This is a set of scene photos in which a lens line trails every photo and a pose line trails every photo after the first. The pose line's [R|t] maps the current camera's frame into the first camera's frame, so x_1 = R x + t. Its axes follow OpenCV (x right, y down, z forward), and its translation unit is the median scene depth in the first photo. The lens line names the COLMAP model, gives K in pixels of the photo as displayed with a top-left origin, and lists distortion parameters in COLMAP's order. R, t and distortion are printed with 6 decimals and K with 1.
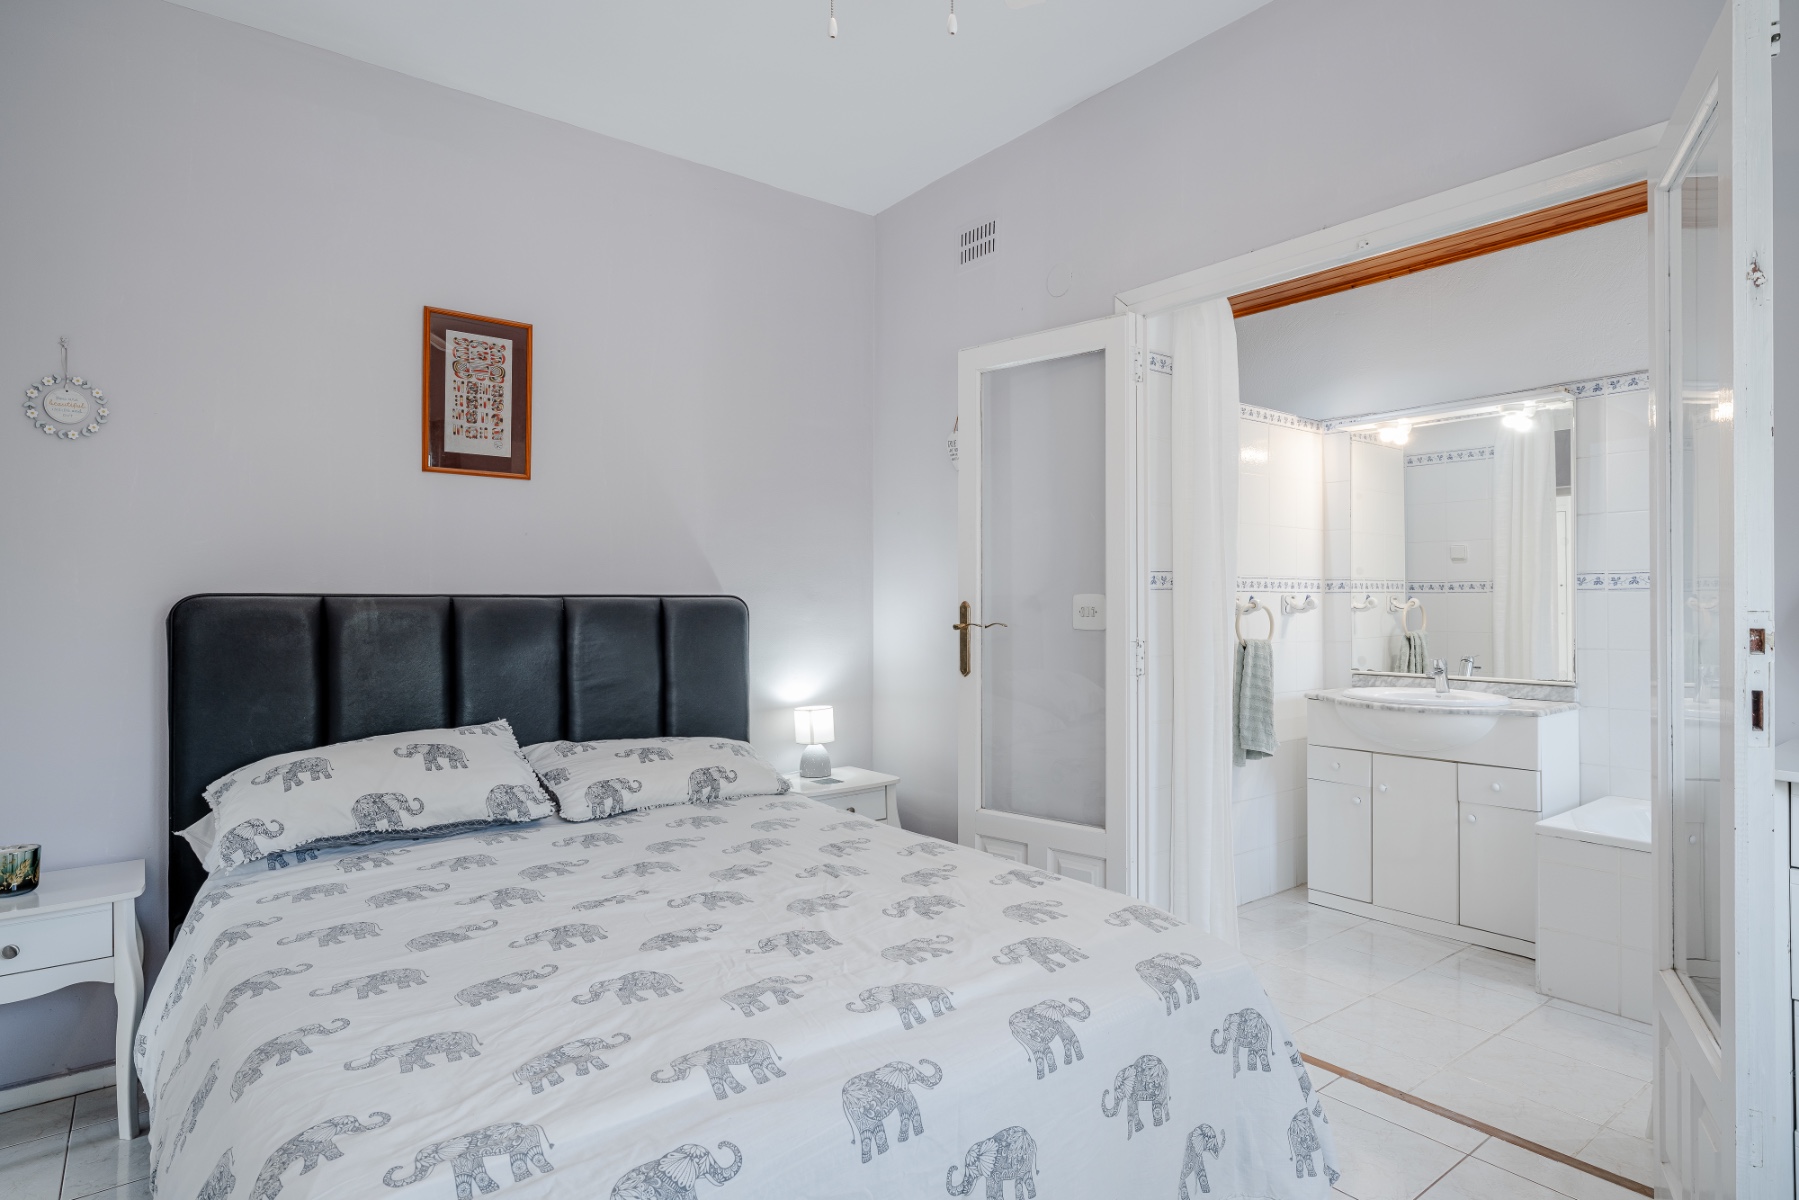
lens RADIAL K [[981.5, 0, 901.6], [0, 981.5, 594.4], [0, 0, 1]] dist [-0.004635, 0.000201]
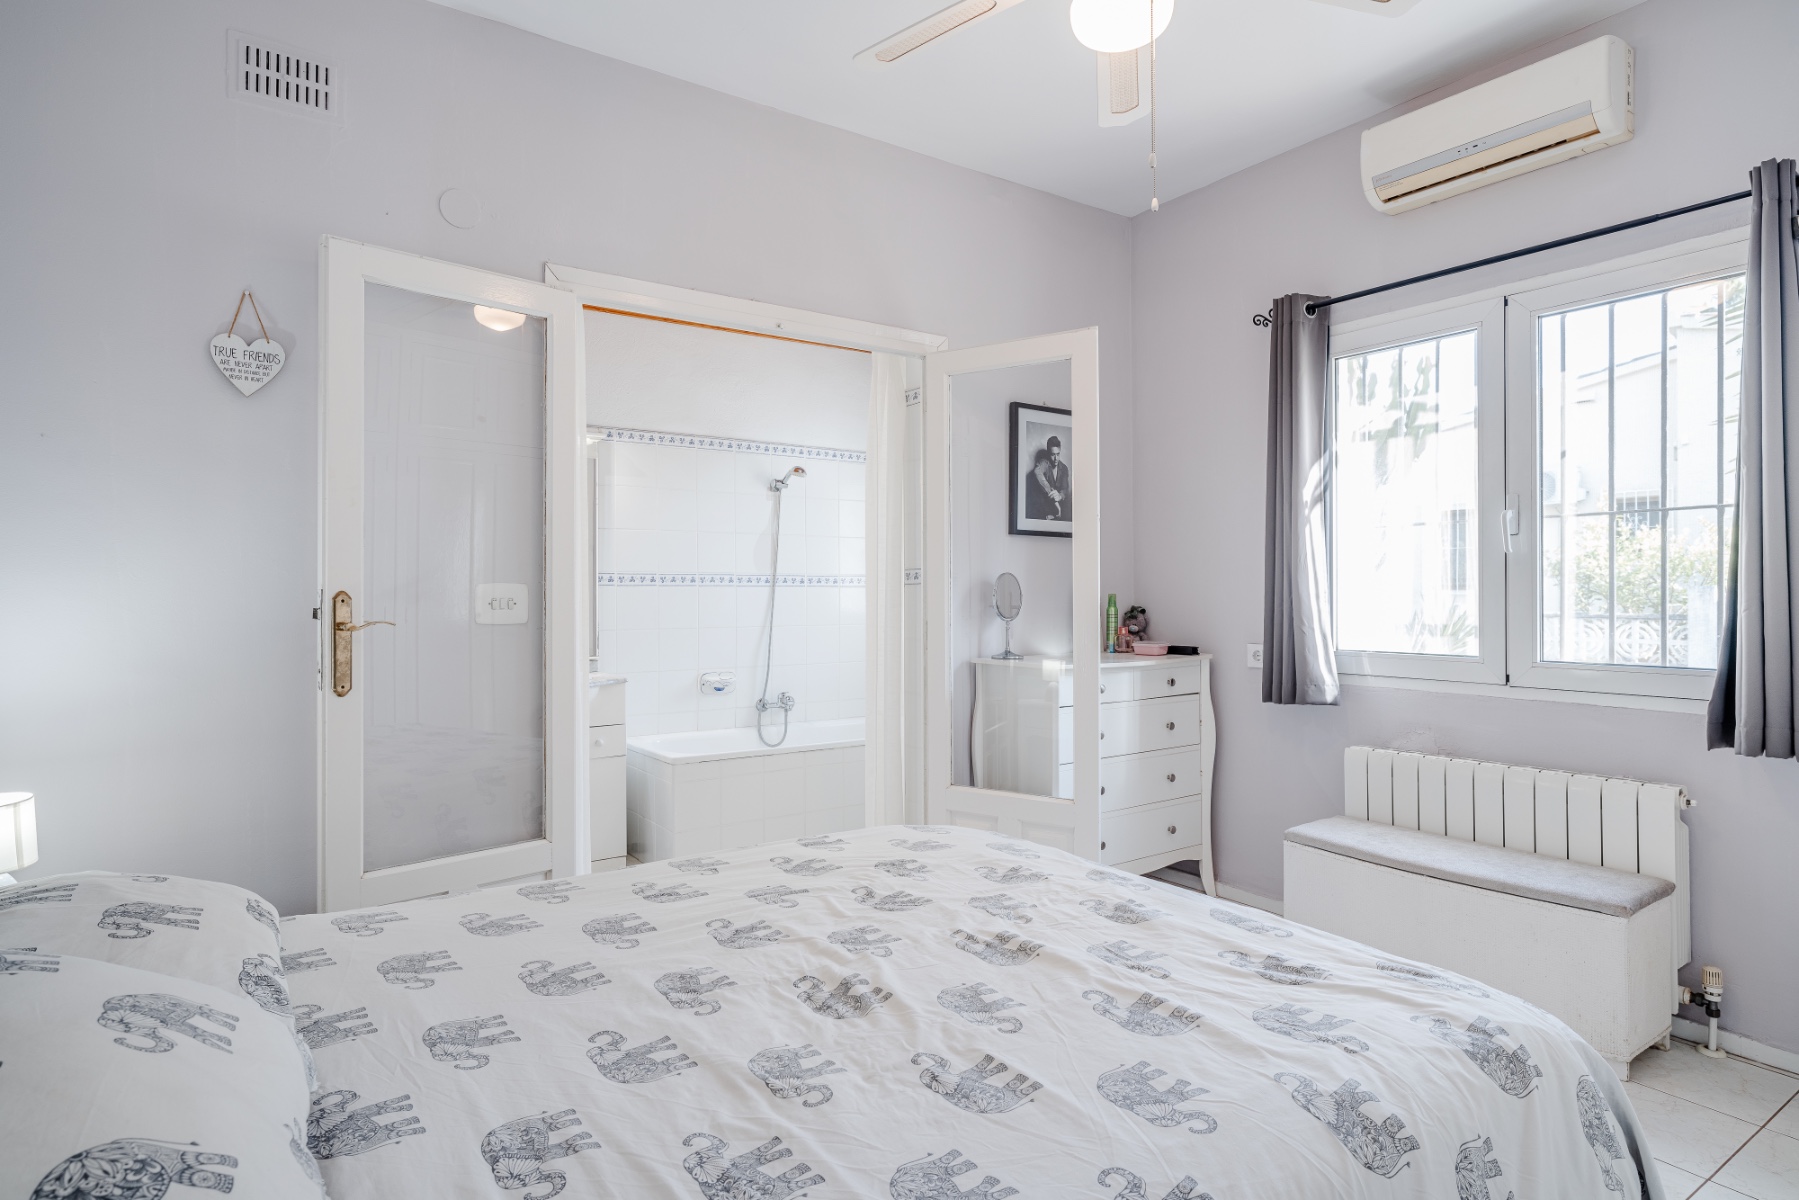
lens RADIAL K [[981.5, 0, 896.2], [0, 981.5, 586.3], [0, 0, 1]] dist [-0.004635, 0.000201]
pose [[0.052470, 0.011353, 0.998558, -0.612722], [-0.002138, 0.999934, -0.011256, 0.010468], [-0.998620, -0.001544, 0.052491, 0.549243]]
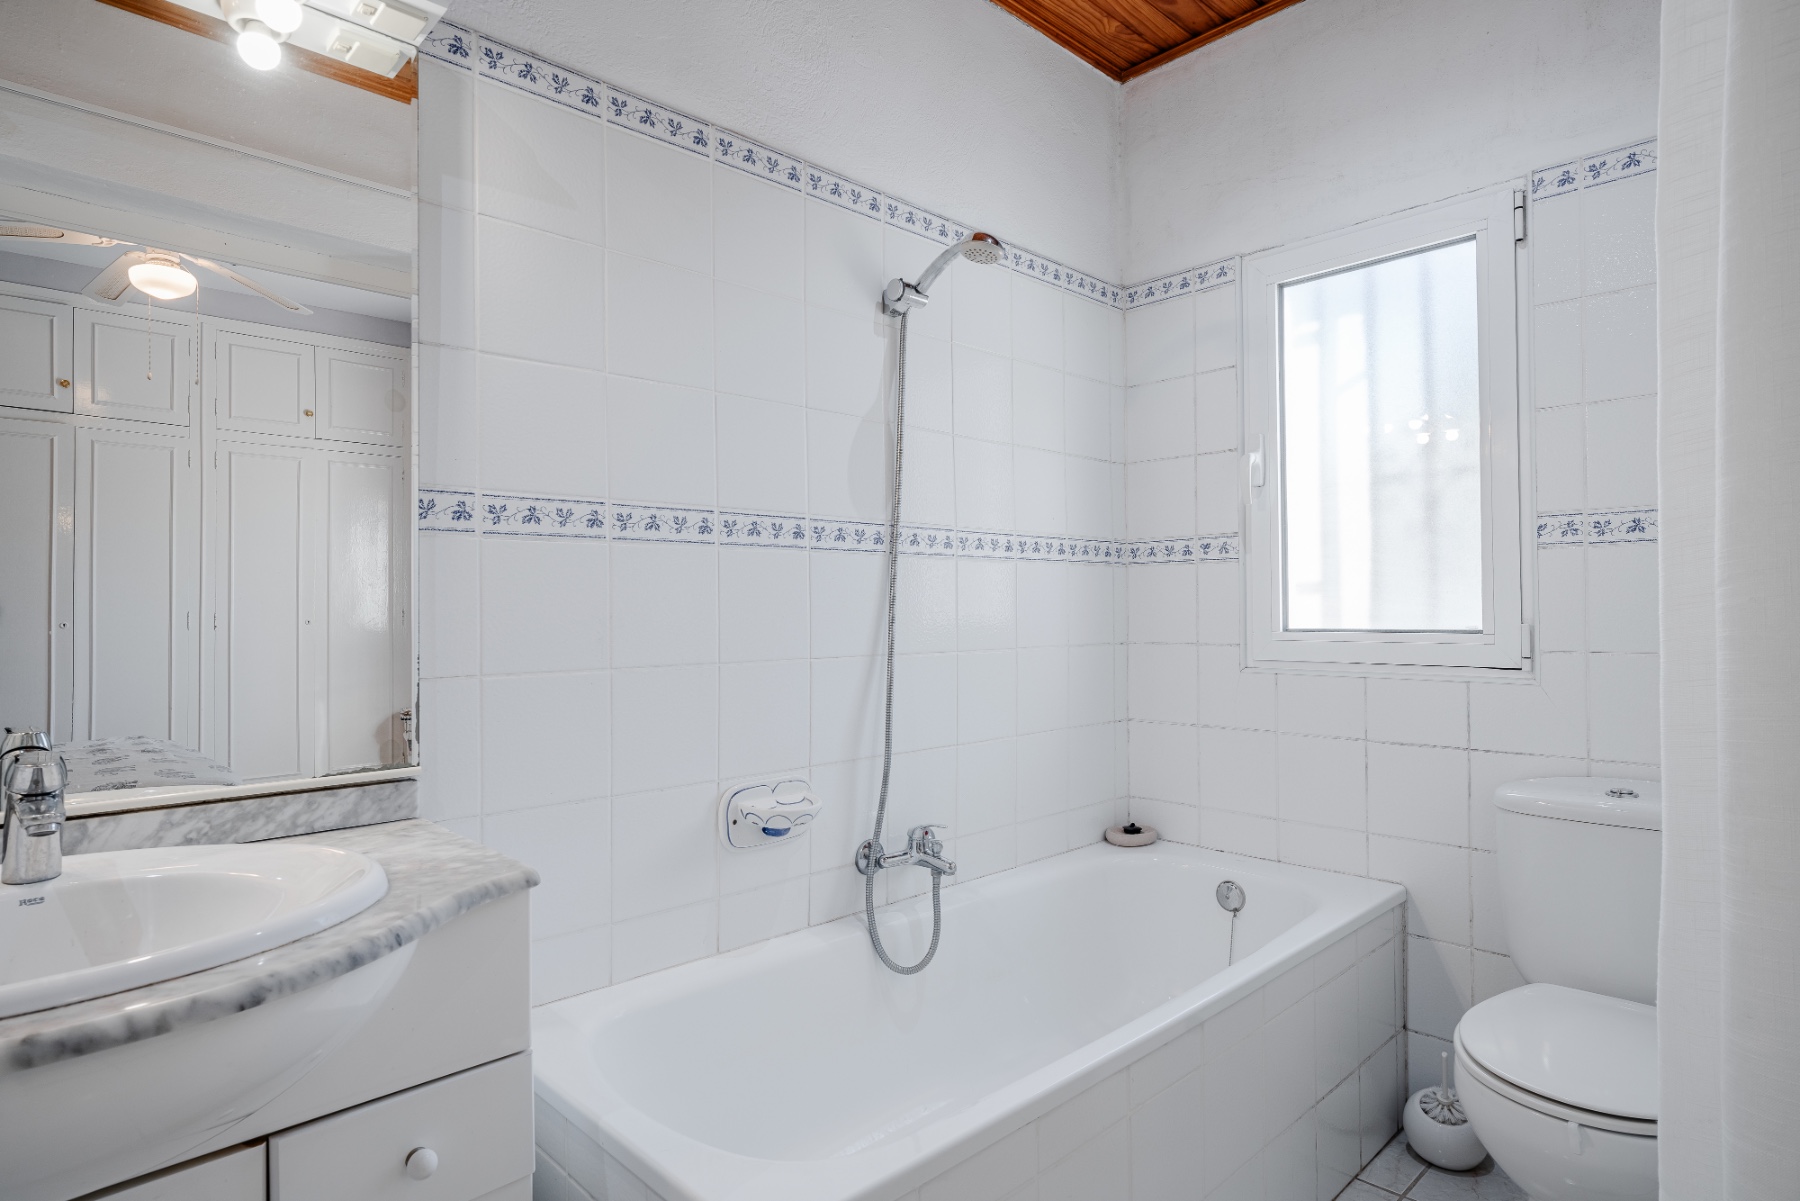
lens RADIAL K [[982.0, 0, 905.4], [0, 982.0, 597.5], [0, 0, 1]] dist [-0.004635, 0.000201]
pose [[-0.114411, 0.011095, 0.993372, 0.284299], [-0.001237, 0.999935, -0.011311, 0.027577], [-0.993433, -0.002523, -0.114390, 0.874293]]
